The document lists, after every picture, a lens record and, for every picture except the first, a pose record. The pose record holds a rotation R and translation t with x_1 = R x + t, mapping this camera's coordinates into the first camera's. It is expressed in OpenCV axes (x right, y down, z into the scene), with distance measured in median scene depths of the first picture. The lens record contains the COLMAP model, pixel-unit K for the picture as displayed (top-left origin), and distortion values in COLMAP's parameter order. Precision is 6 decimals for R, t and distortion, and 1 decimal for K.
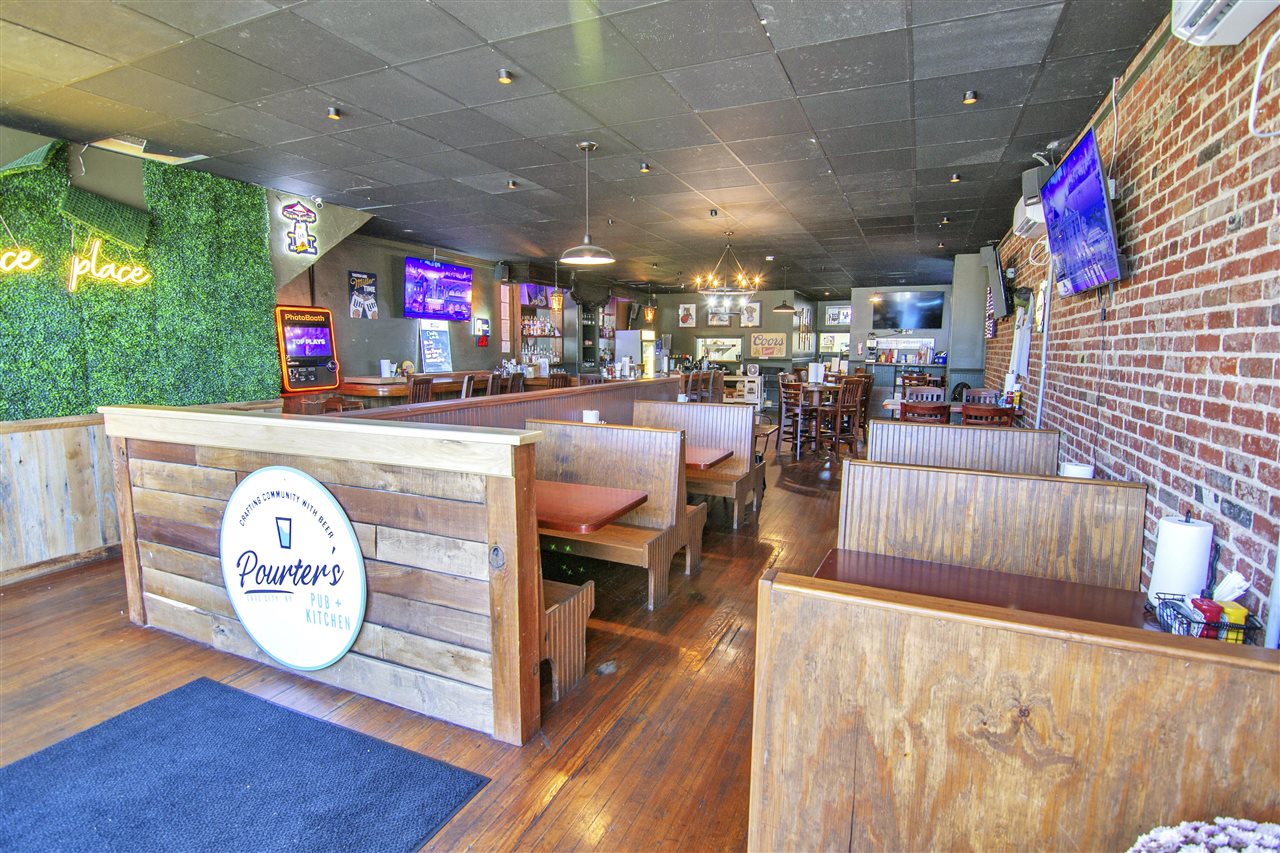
lens RADIAL K [[624.7, 0, 640.0], [0, 624.7, 426.5], [0, 0, 1]] dist [-0.022222, -0.001119]
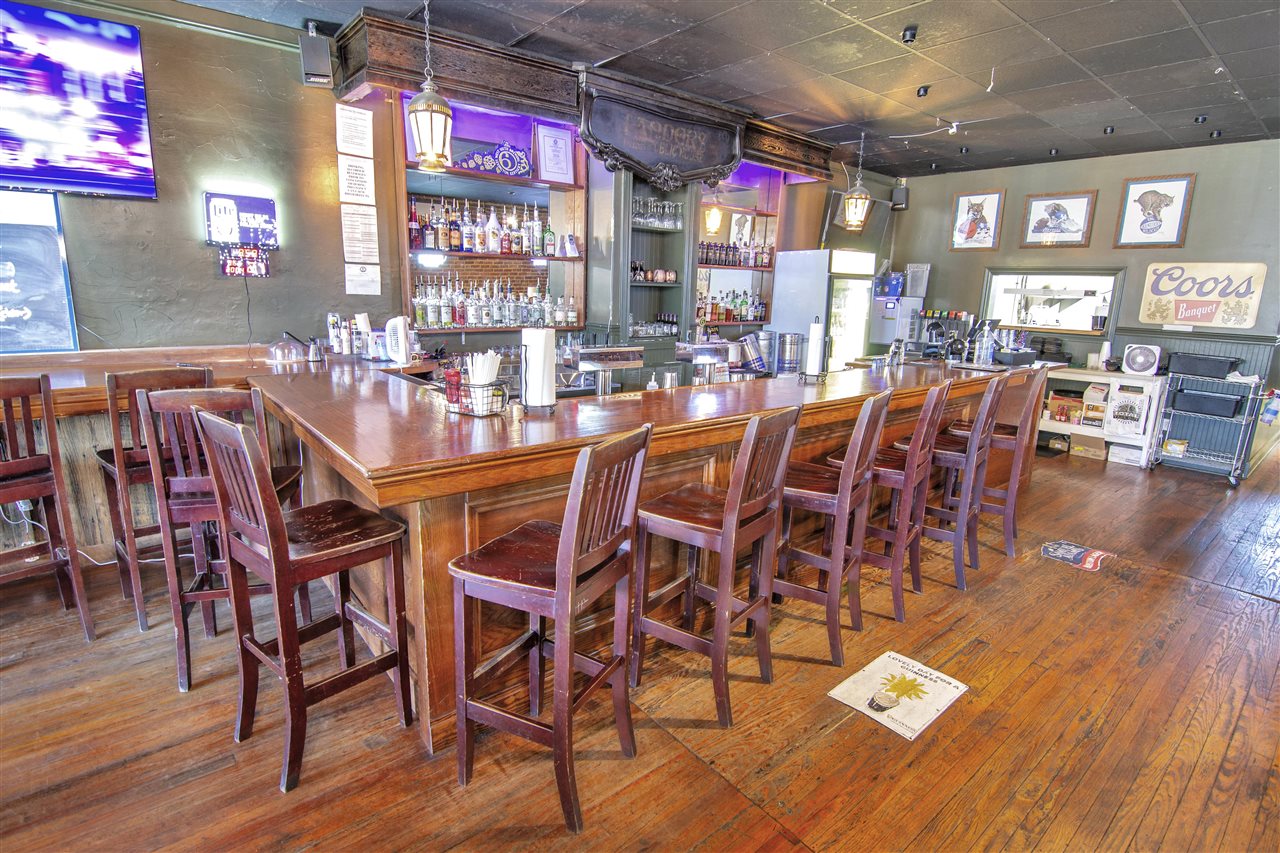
lens RADIAL K [[624.7, 0, 640.0], [0, 624.7, 426.5], [0, 0, 1]] dist [-0.022222, -0.001119]
pose [[0.892833, 0.117325, -0.434838, 0.075131], [-0.077611, 0.991110, 0.108059, -0.066150], [0.443651, -0.062730, 0.894002, 0.520243]]
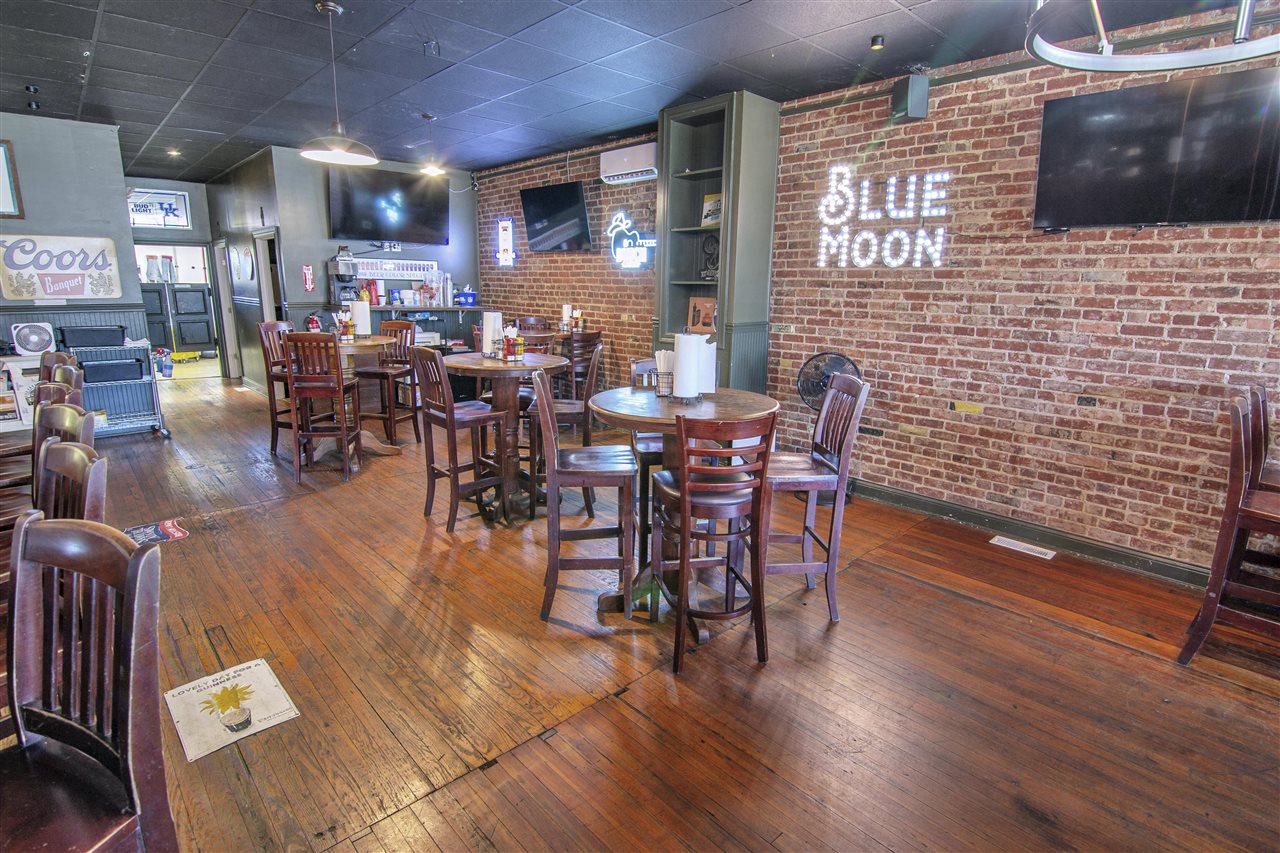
lens RADIAL K [[624.7, 0, 640.0], [0, 624.7, 426.5], [0, 0, 1]] dist [-0.022222, -0.001119]
pose [[0.391904, -0.206815, 0.896459, -0.007737], [0.100706, 0.978194, 0.181646, -0.069176], [-0.914478, 0.019091, 0.404186, 0.536533]]
